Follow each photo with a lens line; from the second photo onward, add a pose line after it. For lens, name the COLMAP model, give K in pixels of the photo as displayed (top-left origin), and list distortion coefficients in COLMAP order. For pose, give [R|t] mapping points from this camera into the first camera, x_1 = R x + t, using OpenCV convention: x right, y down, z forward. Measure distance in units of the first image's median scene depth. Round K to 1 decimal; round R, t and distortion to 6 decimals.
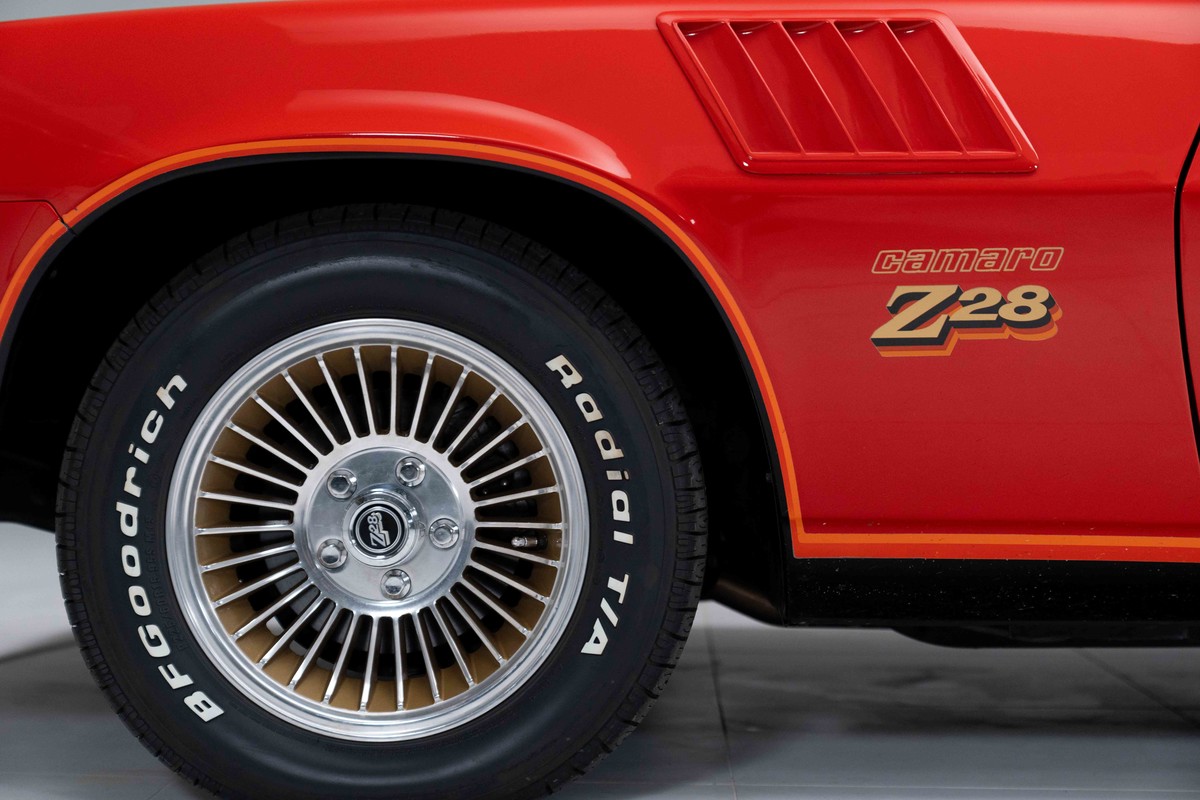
lens RADIAL K [[2175.3, 0, 567.9], [0, 2175.3, 407.5], [0, 0, 1]] dist [-0.021592, 0.000000]
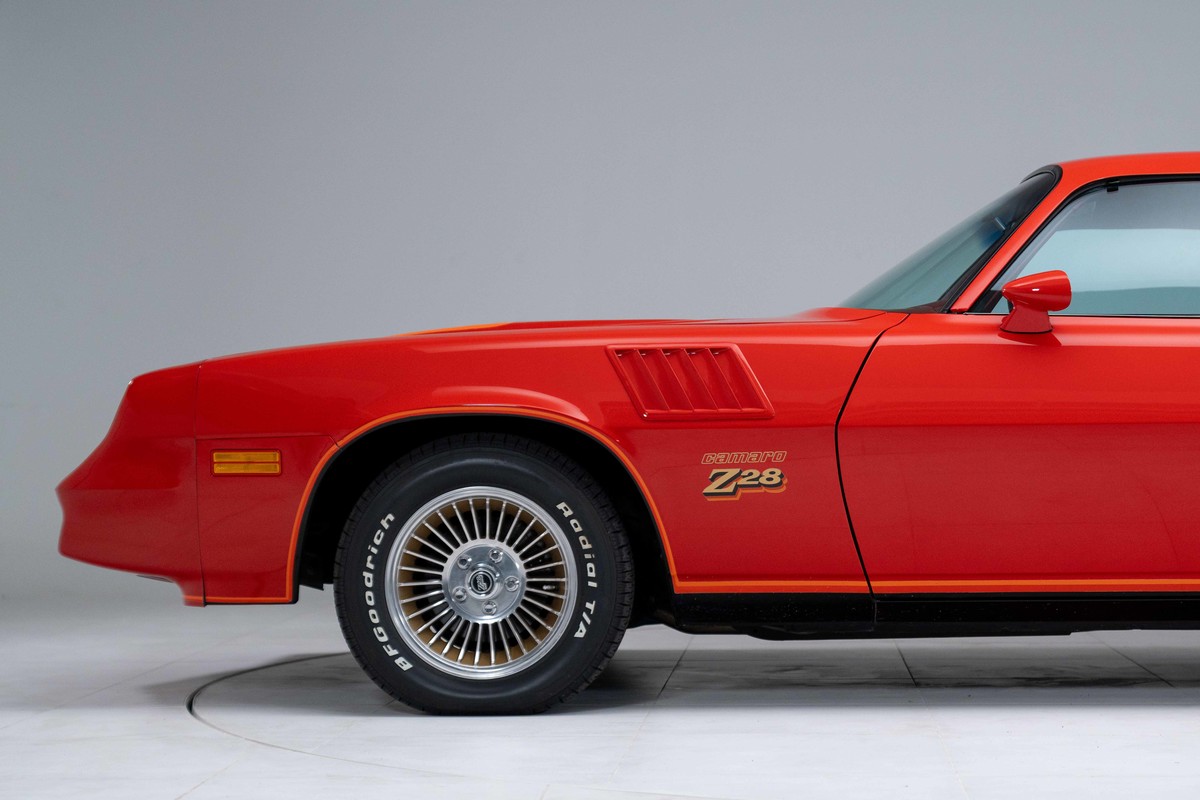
lens RADIAL K [[2578.5, 0, 652.2], [0, 2578.5, 412.3], [0, 0, 1]] dist [-0.013005, 0.000000]
pose [[0.999802, -0.015205, -0.012865, 0.121171], [0.014910, 0.999632, -0.022669, -0.054113], [0.013205, 0.022473, 0.999660, -1.605566]]
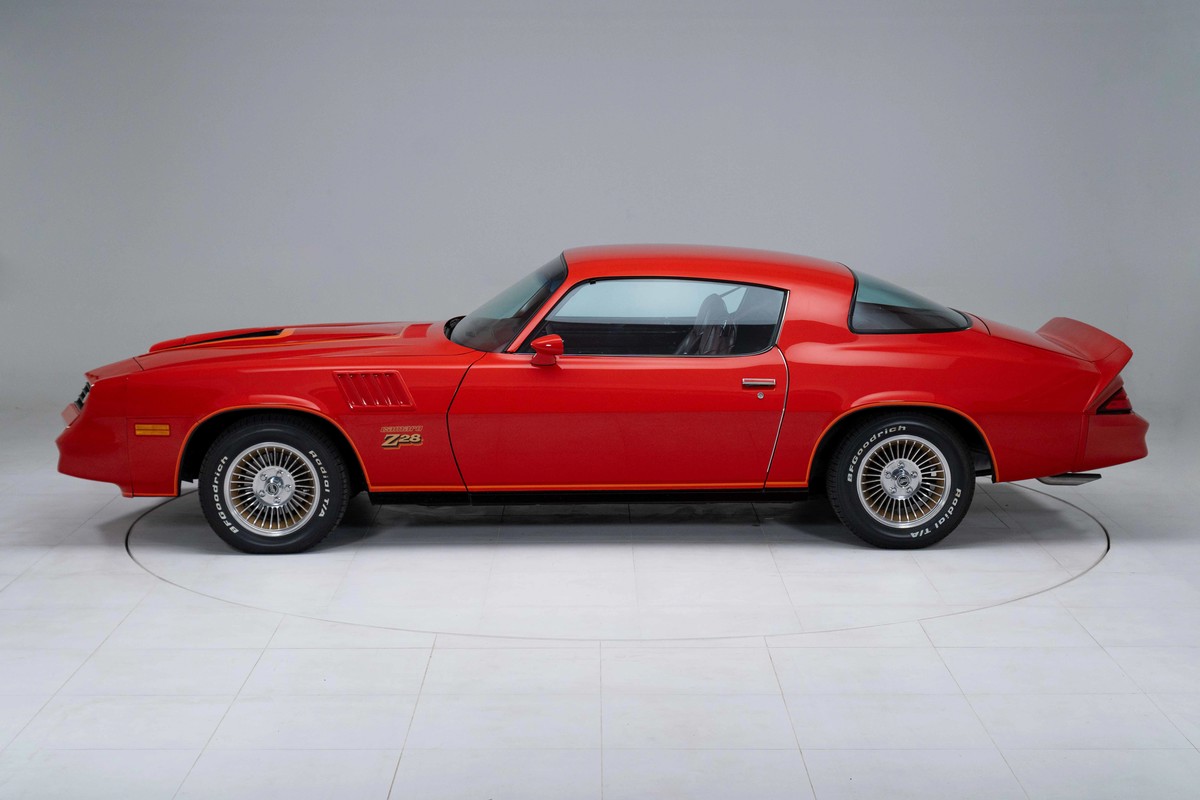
lens RADIAL K [[2041.5, 0, 591.5], [0, 2041.5, 394.5], [0, 0, 1]] dist [-0.030882, 0.000000]
pose [[0.998648, -0.019256, 0.048289, 0.364022], [0.013201, 0.992355, 0.122711, -0.634963], [-0.050283, -0.121907, 0.991267, -3.116852]]
